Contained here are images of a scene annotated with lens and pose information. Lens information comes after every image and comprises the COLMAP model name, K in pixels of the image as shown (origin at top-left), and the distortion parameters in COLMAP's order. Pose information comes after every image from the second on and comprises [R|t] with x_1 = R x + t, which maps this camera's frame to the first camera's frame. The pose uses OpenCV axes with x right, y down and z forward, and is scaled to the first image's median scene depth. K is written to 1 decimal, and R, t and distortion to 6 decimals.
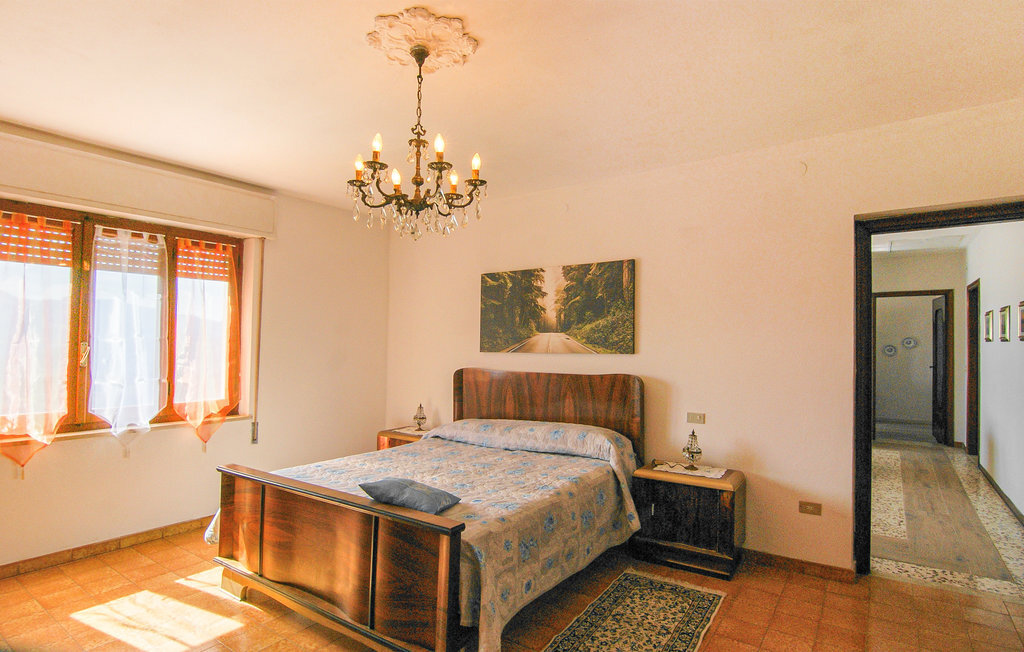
lens RADIAL K [[521.5, 0, 523.8], [0, 521.5, 329.8], [0, 0, 1]] dist [-0.001960, -0.000255]
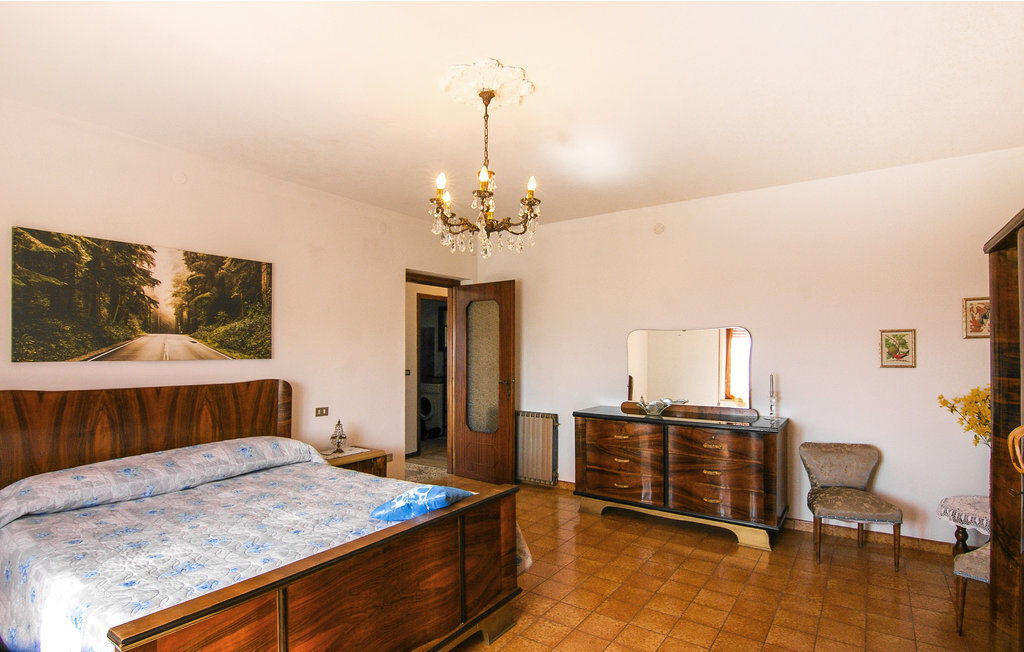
lens RADIAL K [[499.8, 0, 513.2], [0, 499.8, 360.6], [0, 0, 1]] dist [-0.002221, -0.000804]
pose [[0.018660, -0.024380, 0.999529, -0.712828], [-0.030836, 0.999213, 0.024948, 0.011474], [-0.999350, -0.031287, 0.017893, 0.500044]]
